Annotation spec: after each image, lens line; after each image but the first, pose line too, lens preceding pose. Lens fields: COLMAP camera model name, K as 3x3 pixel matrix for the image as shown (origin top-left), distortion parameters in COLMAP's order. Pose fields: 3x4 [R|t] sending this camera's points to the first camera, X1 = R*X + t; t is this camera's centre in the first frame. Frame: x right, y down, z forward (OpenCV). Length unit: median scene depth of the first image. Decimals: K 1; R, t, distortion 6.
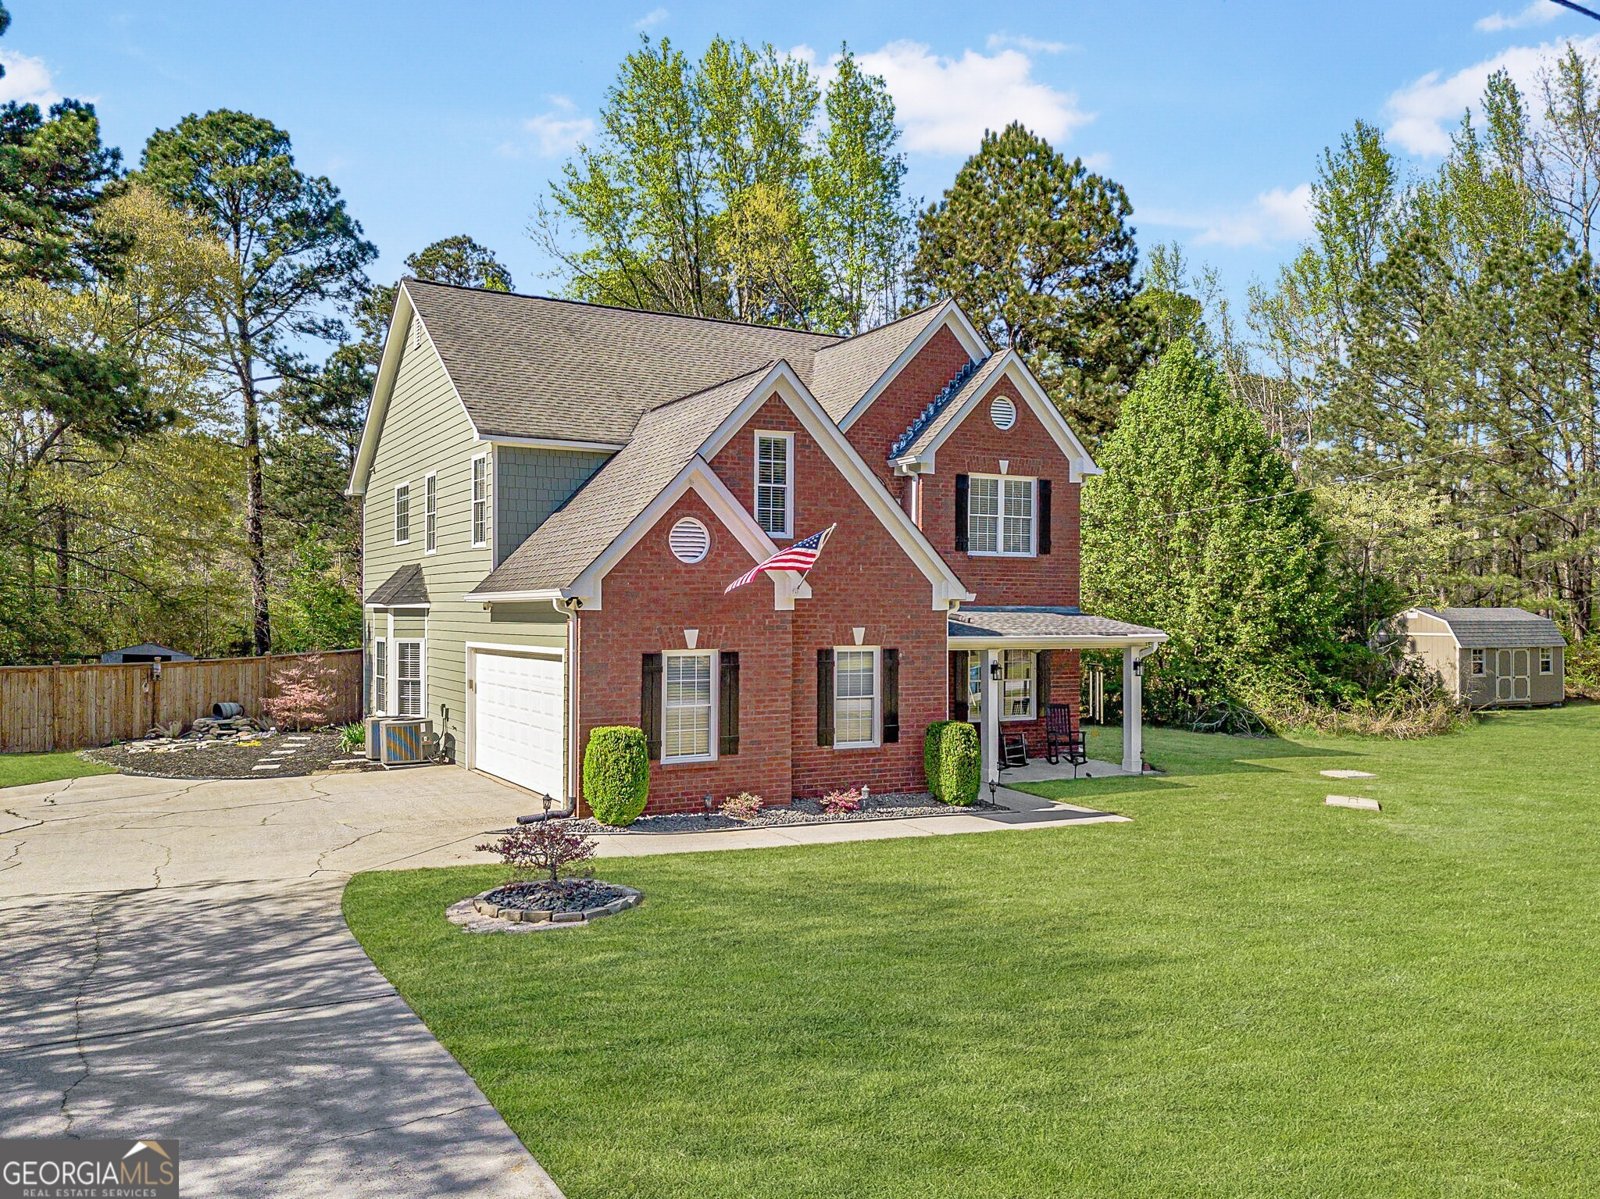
lens RADIAL K [[1251.2, 0, 800.0], [0, 1251.2, 599.5], [0, 0, 1]] dist [0.025971, 0.001334]
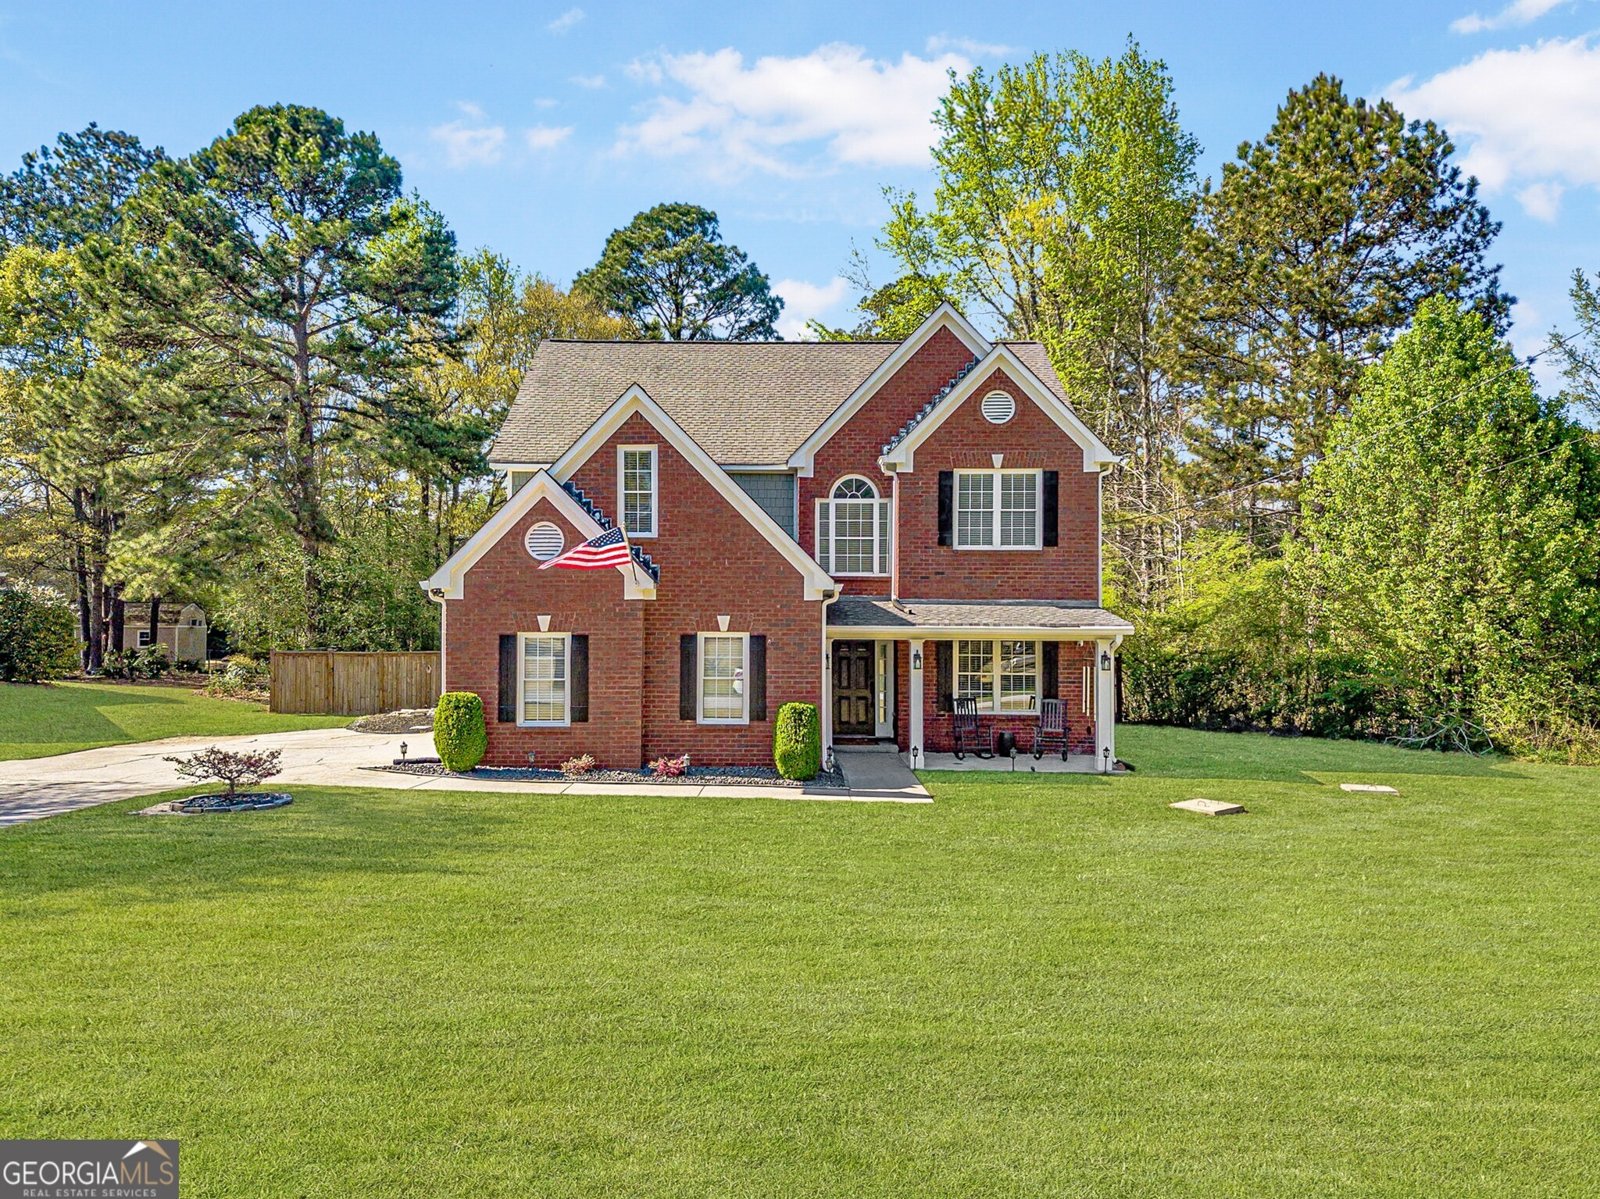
lens RADIAL K [[1230.1, 0, 771.1], [0, 1230.1, 604.8], [0, 0, 1]] dist [0.031855, 0.000316]
pose [[0.873867, -0.007467, -0.486107, 0.466084], [0.003173, 0.999948, -0.009656, 0.017701], [0.486154, 0.006896, 0.873846, 0.049455]]
